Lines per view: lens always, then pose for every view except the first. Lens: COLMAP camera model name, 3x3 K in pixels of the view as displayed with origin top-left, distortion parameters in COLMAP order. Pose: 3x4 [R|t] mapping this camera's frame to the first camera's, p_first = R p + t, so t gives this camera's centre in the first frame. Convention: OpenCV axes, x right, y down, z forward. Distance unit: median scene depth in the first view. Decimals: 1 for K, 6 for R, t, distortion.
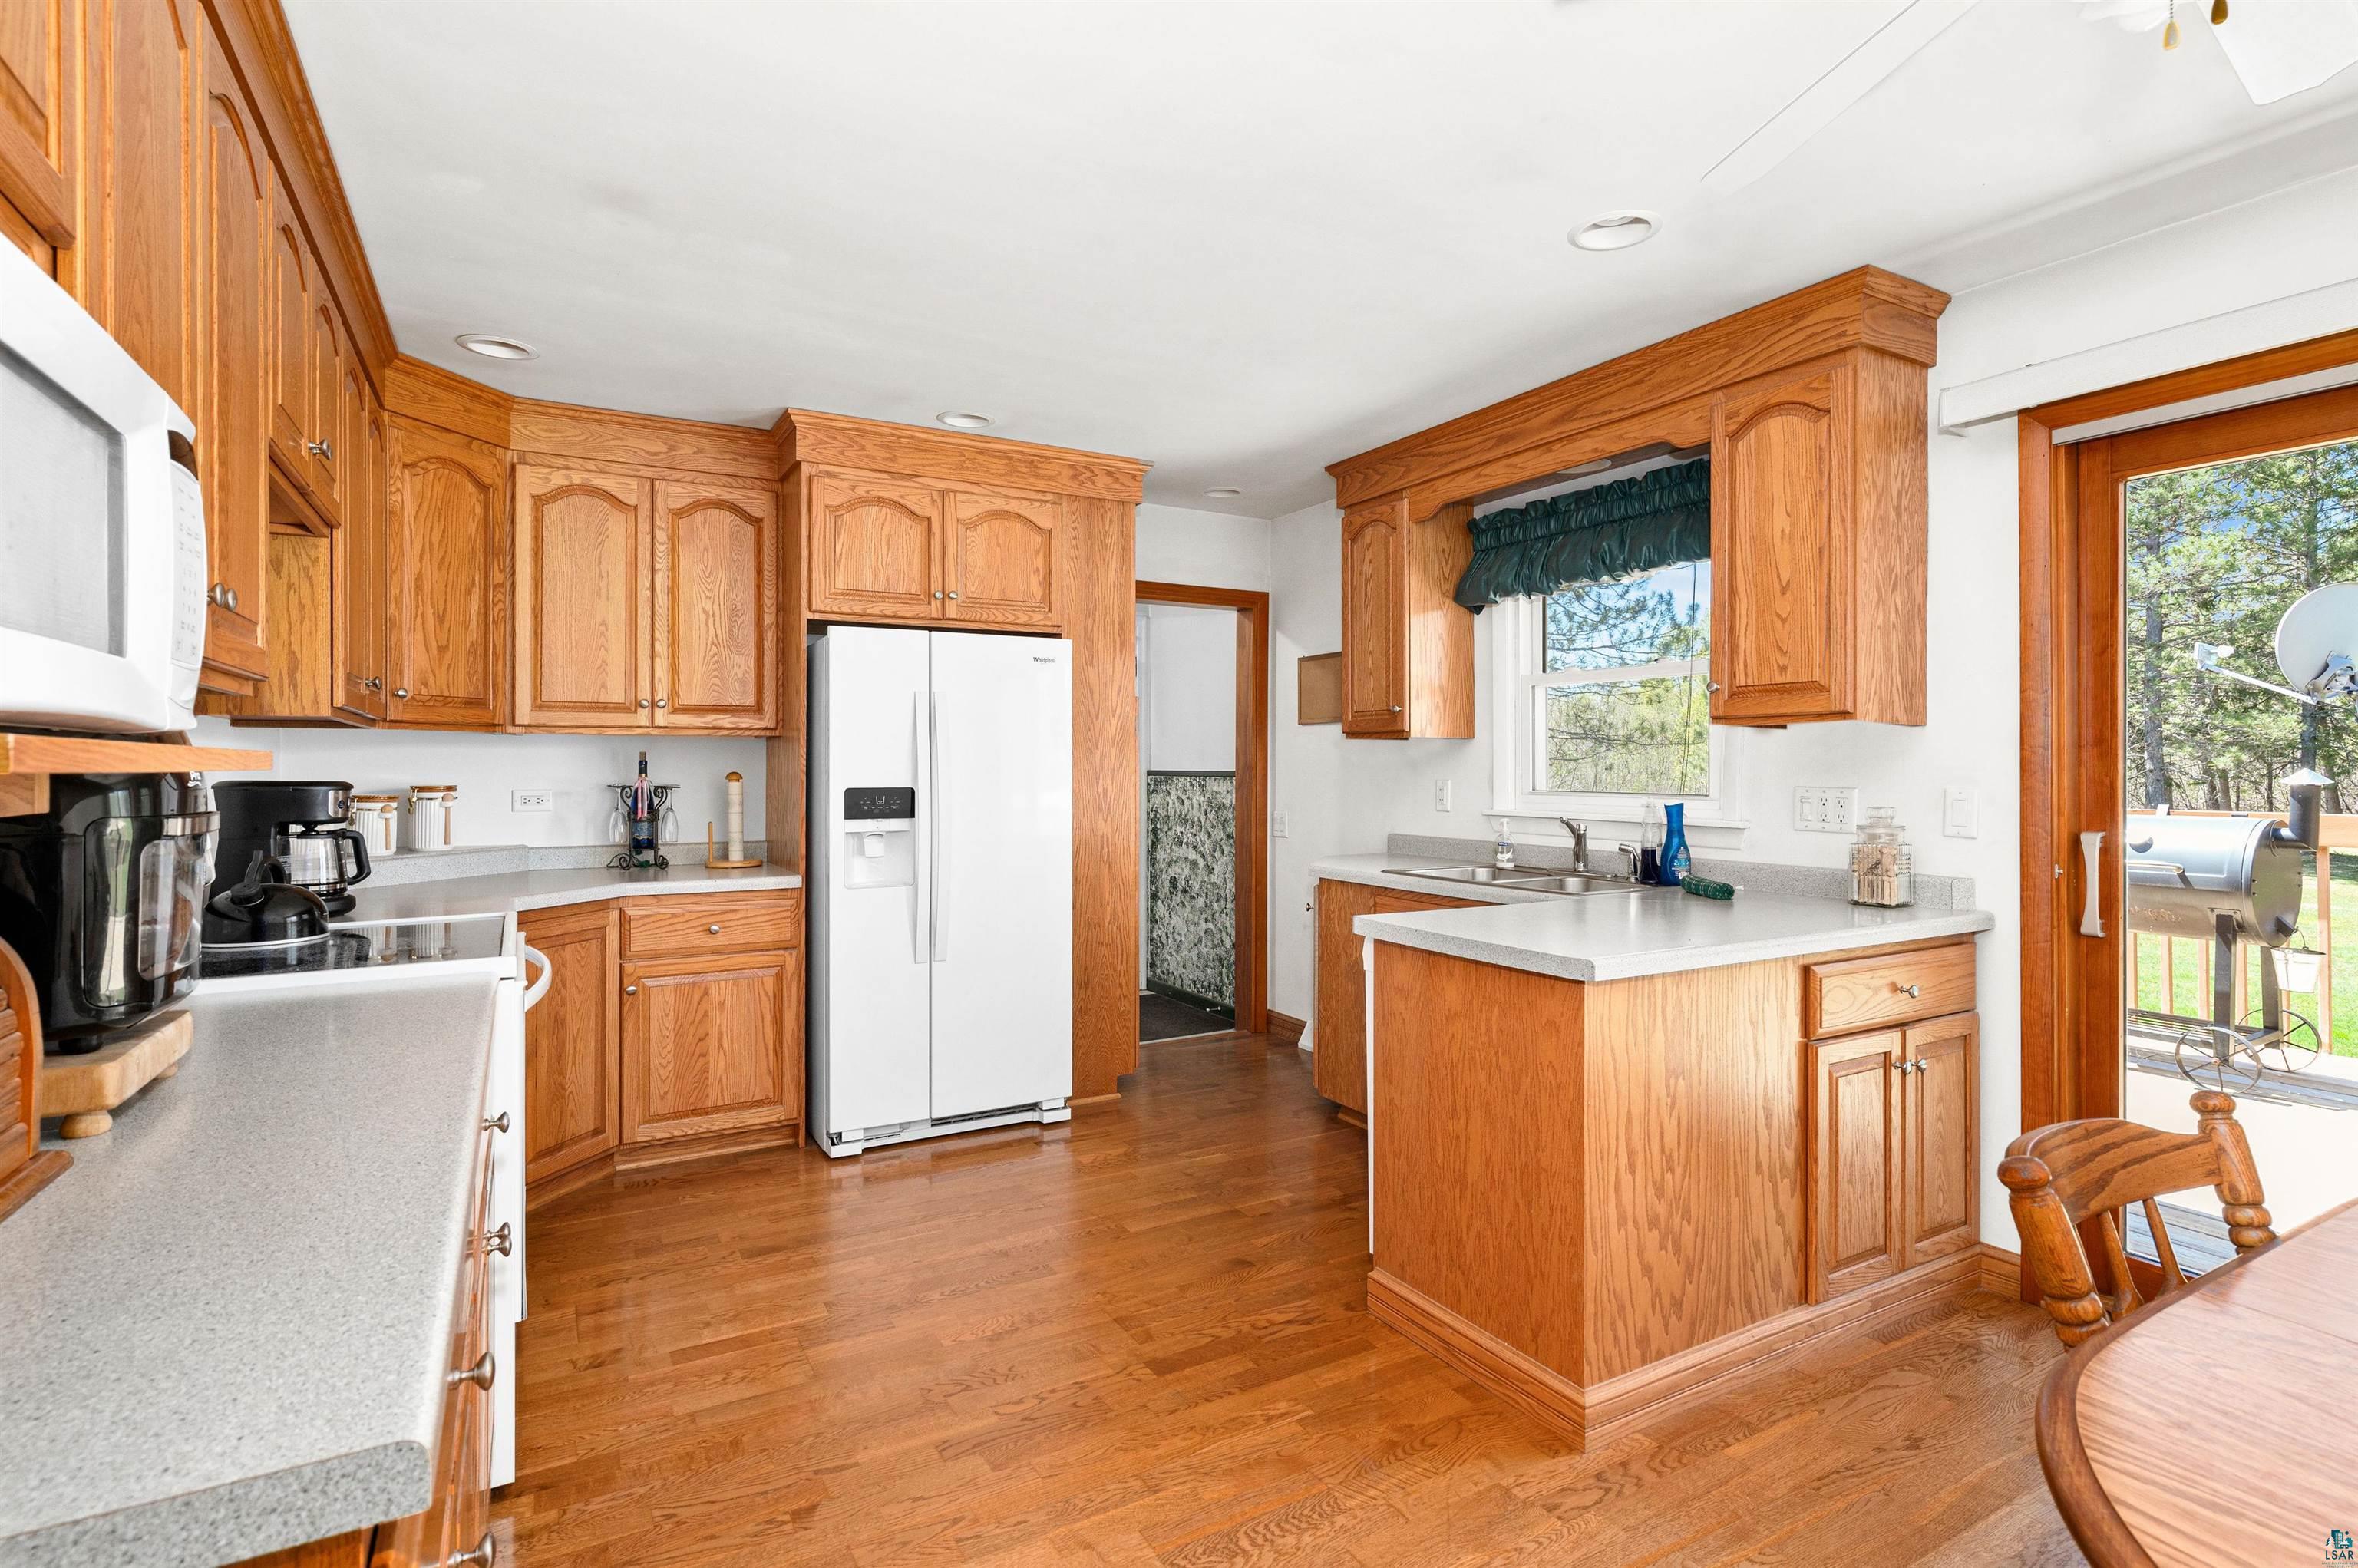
lens RADIAL K [[1146.6, 0, 1170.0], [0, 1146.6, 768.8], [0, 0, 1]] dist [0.003114, 0.000543]
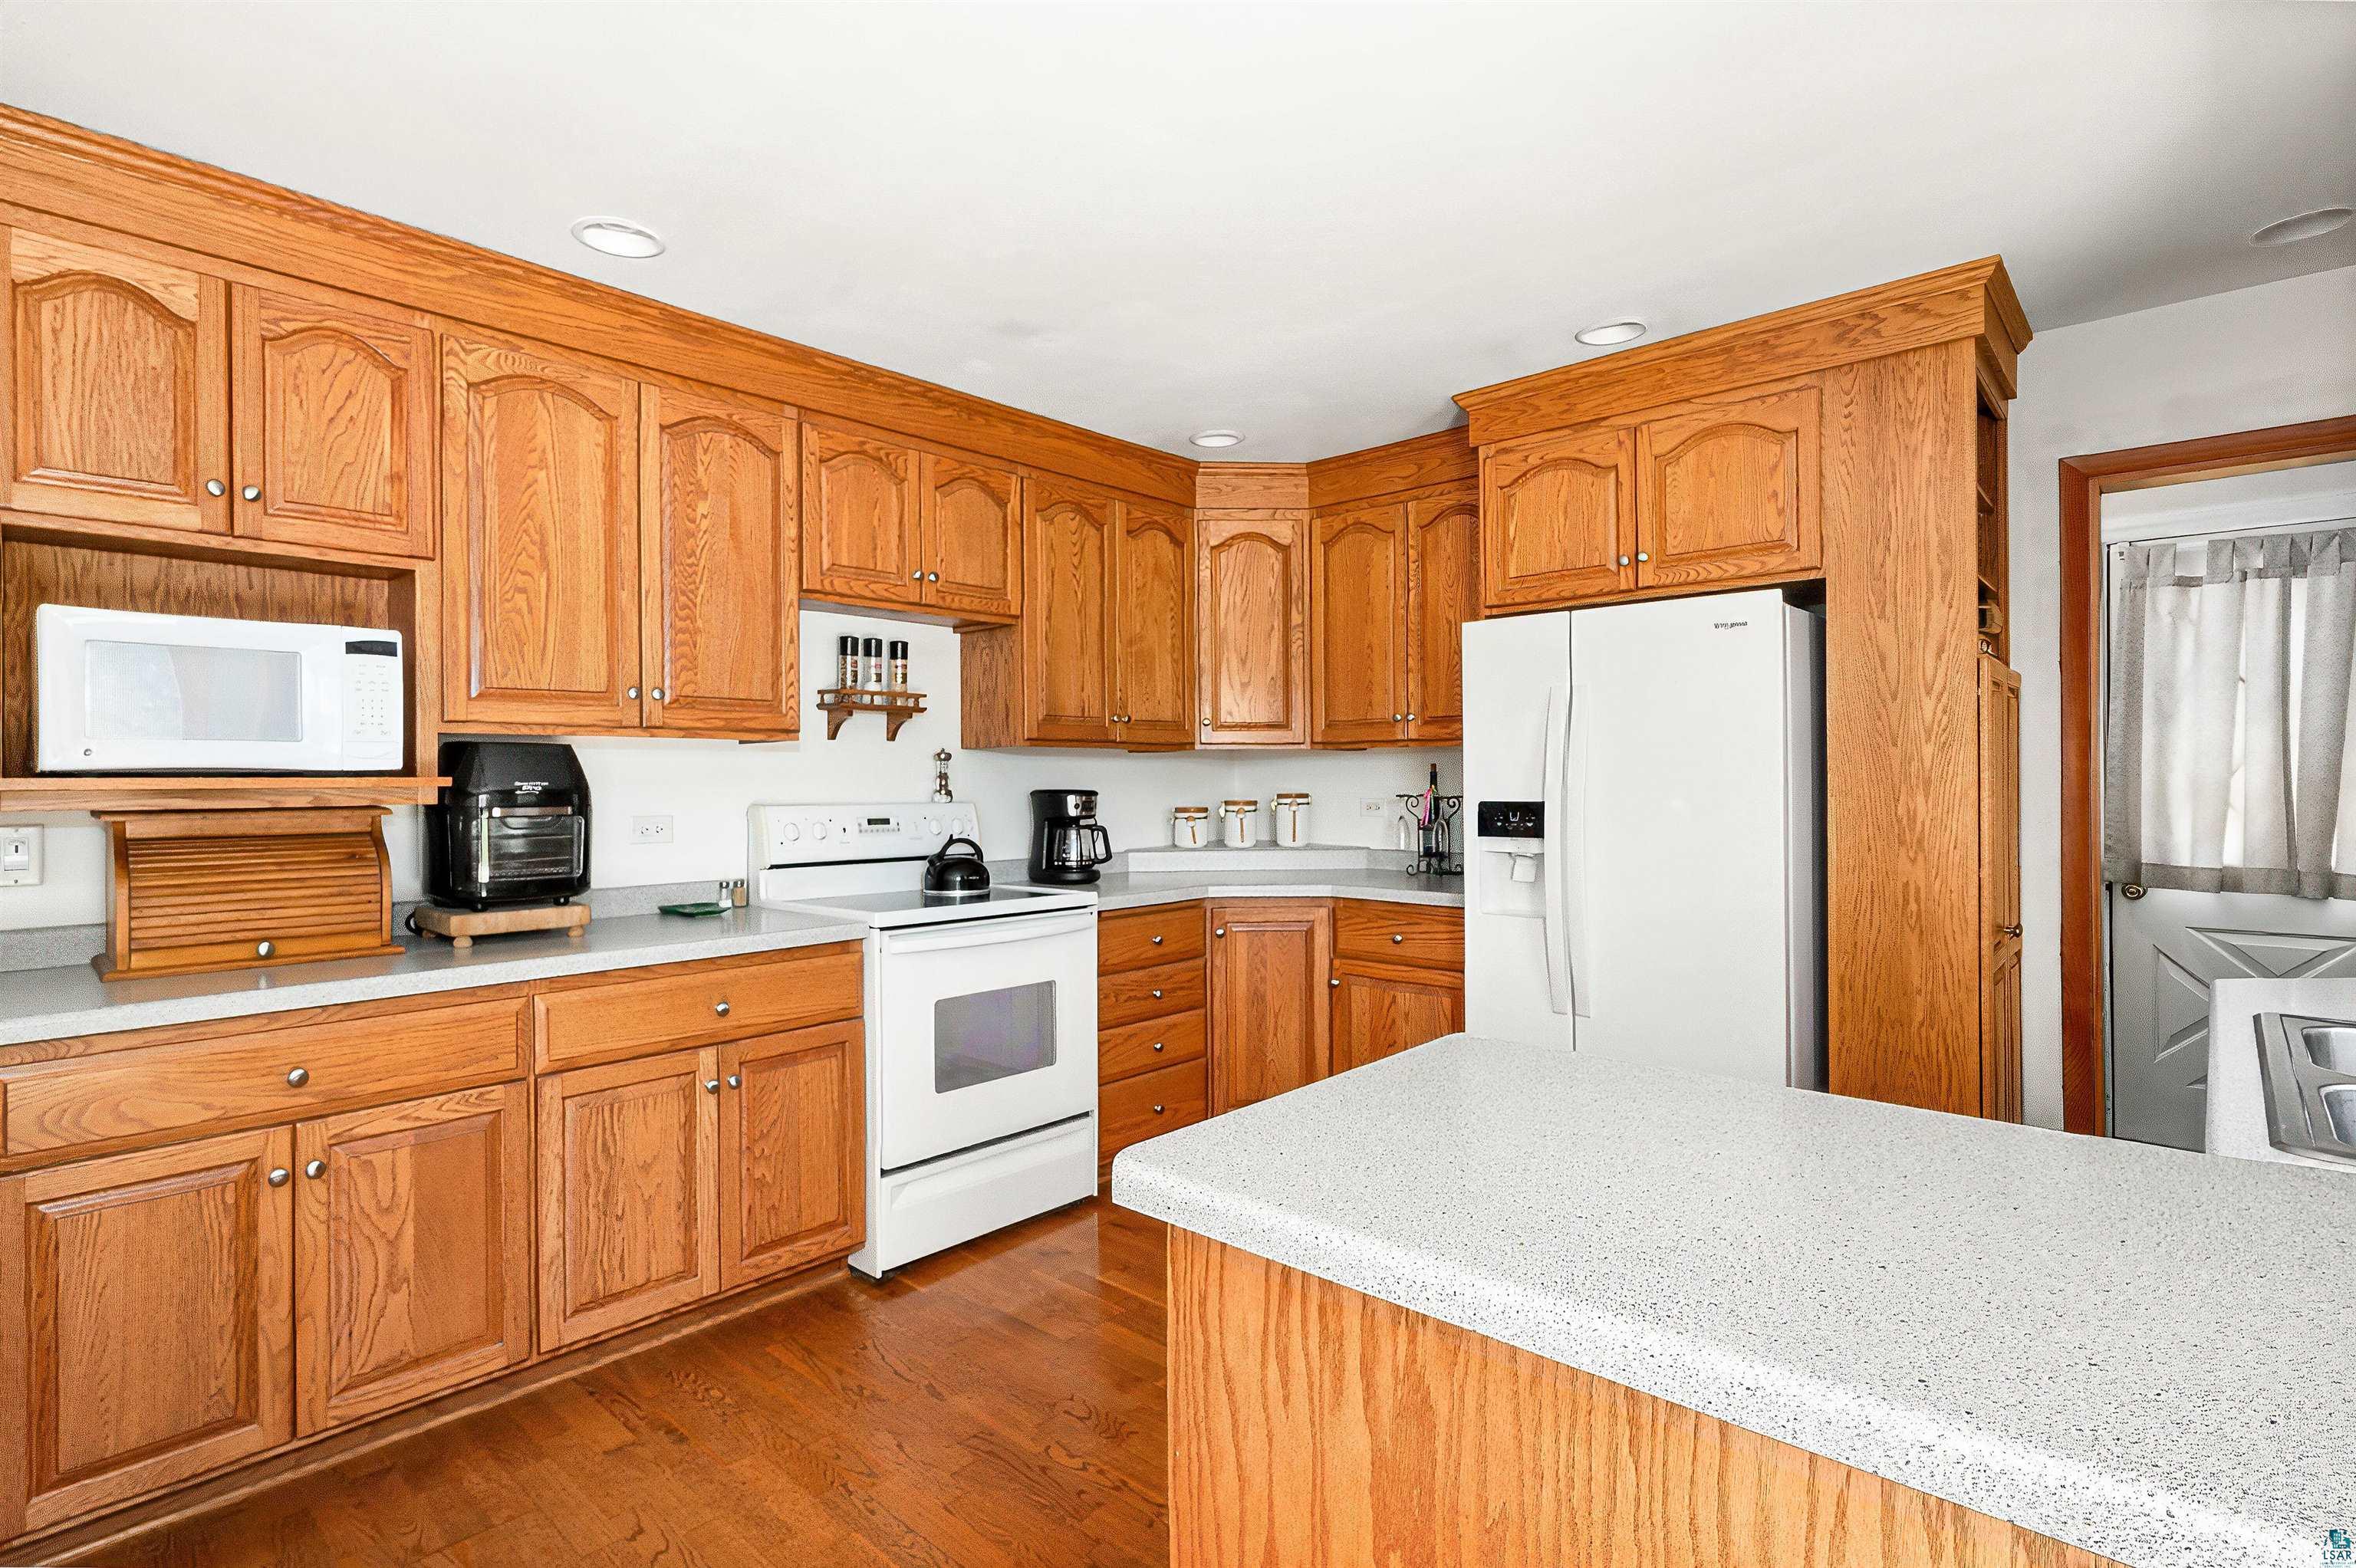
lens RADIAL K [[1145.6, 0, 1170.6], [0, 1145.6, 782.1], [0, 0, 1]] dist [0.003114, 0.000543]
pose [[0.310994, 0.001540, -0.950411, 0.492136], [0.005443, 0.999979, 0.003401, -0.002451], [0.950396, -0.006231, 0.310979, 0.491393]]
